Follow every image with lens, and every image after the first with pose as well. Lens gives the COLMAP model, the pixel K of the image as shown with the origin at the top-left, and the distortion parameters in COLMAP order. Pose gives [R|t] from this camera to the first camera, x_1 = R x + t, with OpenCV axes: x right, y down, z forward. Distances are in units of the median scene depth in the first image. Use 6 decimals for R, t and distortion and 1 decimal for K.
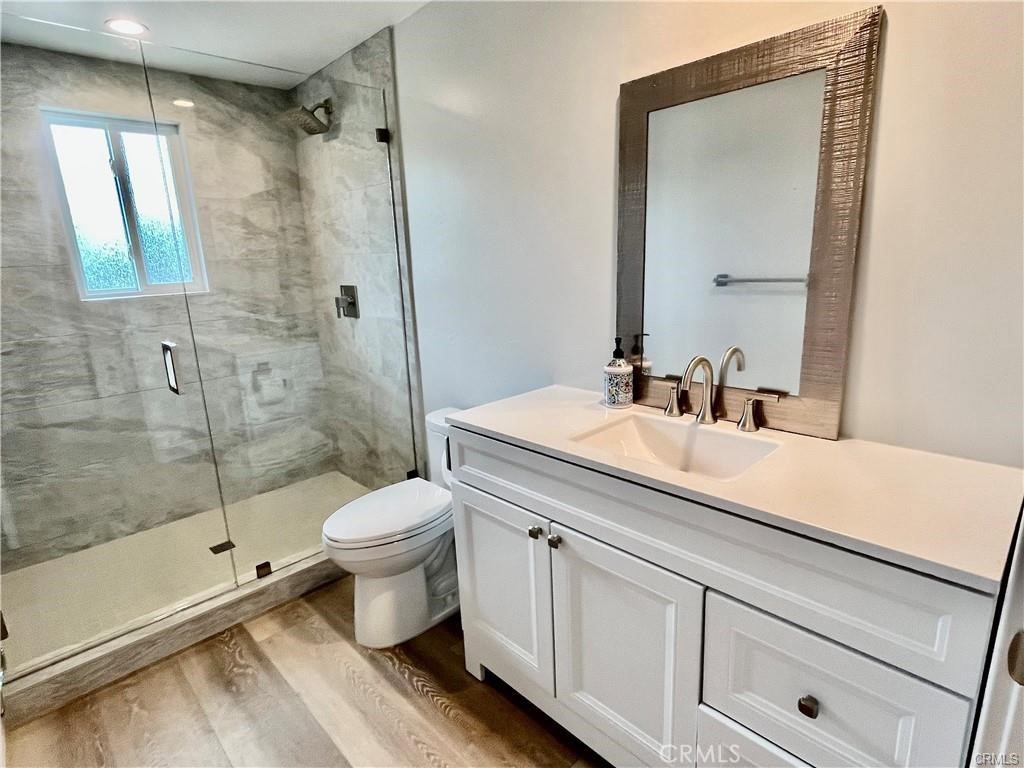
lens RADIAL K [[540.1, 0, 514.0], [0, 540.1, 387.1], [0, 0, 1]] dist [-0.002885, -0.002149]
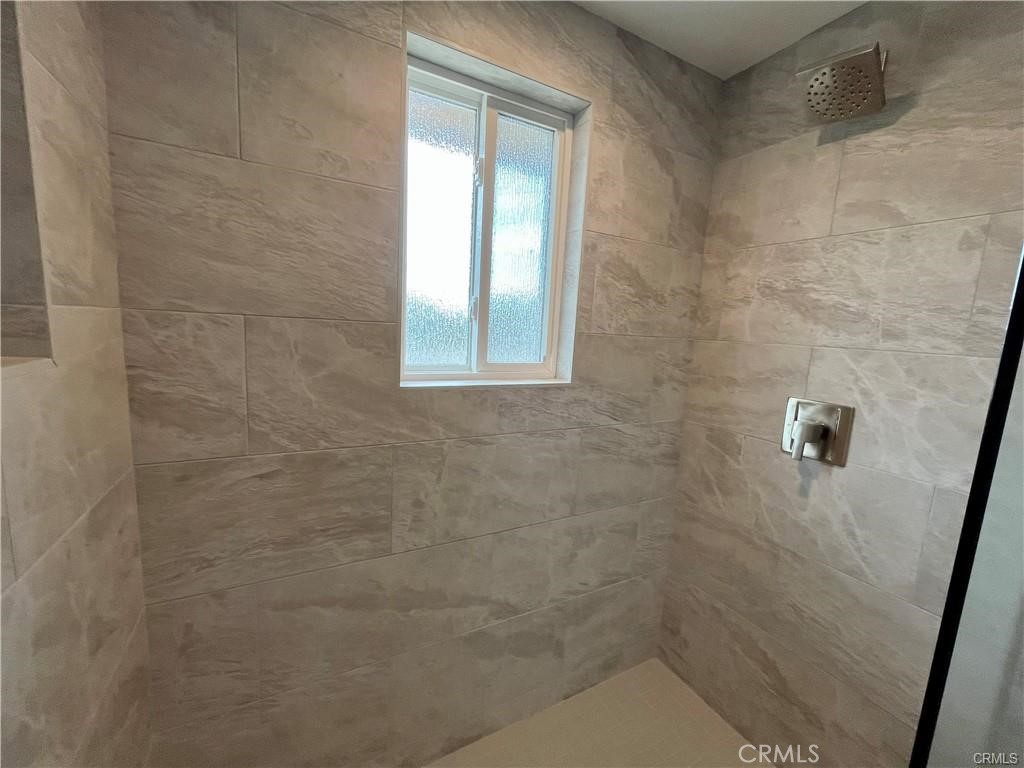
lens RADIAL K [[413.9, 0, 511.6], [0, 413.9, 387.3], [0, 0, 1]] dist [0.000335, -0.000237]
pose [[0.958986, 0.129332, -0.252227, -0.507505], [-0.153390, 0.985075, -0.078093, -0.124657], [0.238363, 0.113580, 0.964512, 0.533657]]
